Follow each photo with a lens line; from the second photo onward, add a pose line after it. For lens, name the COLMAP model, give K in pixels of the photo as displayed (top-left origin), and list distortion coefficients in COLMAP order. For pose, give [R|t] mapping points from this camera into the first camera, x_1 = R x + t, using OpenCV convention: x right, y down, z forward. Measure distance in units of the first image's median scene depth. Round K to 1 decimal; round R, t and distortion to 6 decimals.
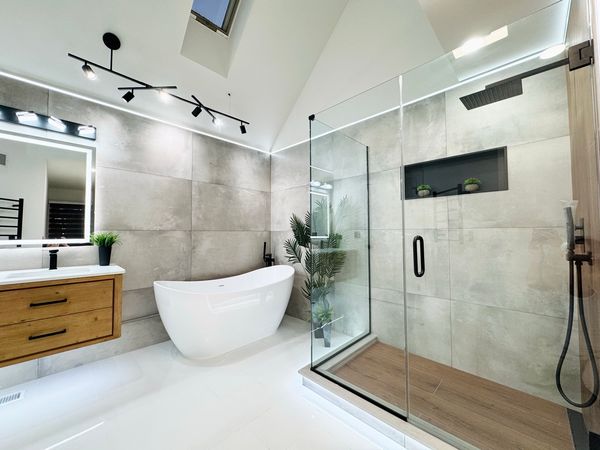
lens RADIAL K [[239.5, 0, 299.1], [0, 239.5, 224.2], [0, 0, 1]] dist [-0.000449, 0.000087]
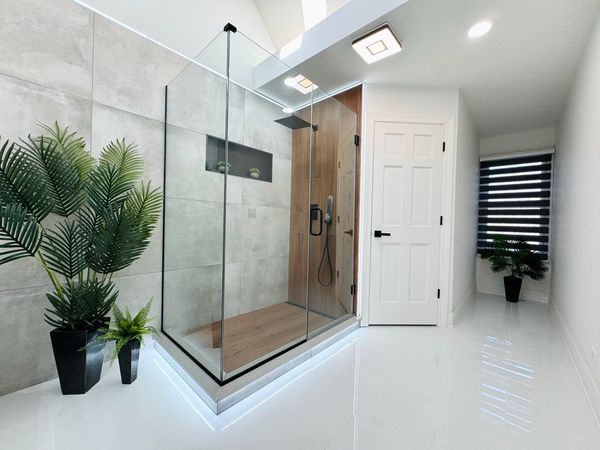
lens RADIAL K [[239.5, 0, 299.1], [0, 239.5, 224.2], [0, 0, 1]] dist [-0.000449, 0.000087]
pose [[-0.030439, -0.001381, 0.999536, -0.653876], [-0.060008, 0.998198, -0.000448, 0.112400], [-0.997734, -0.059994, -0.030468, 0.800737]]
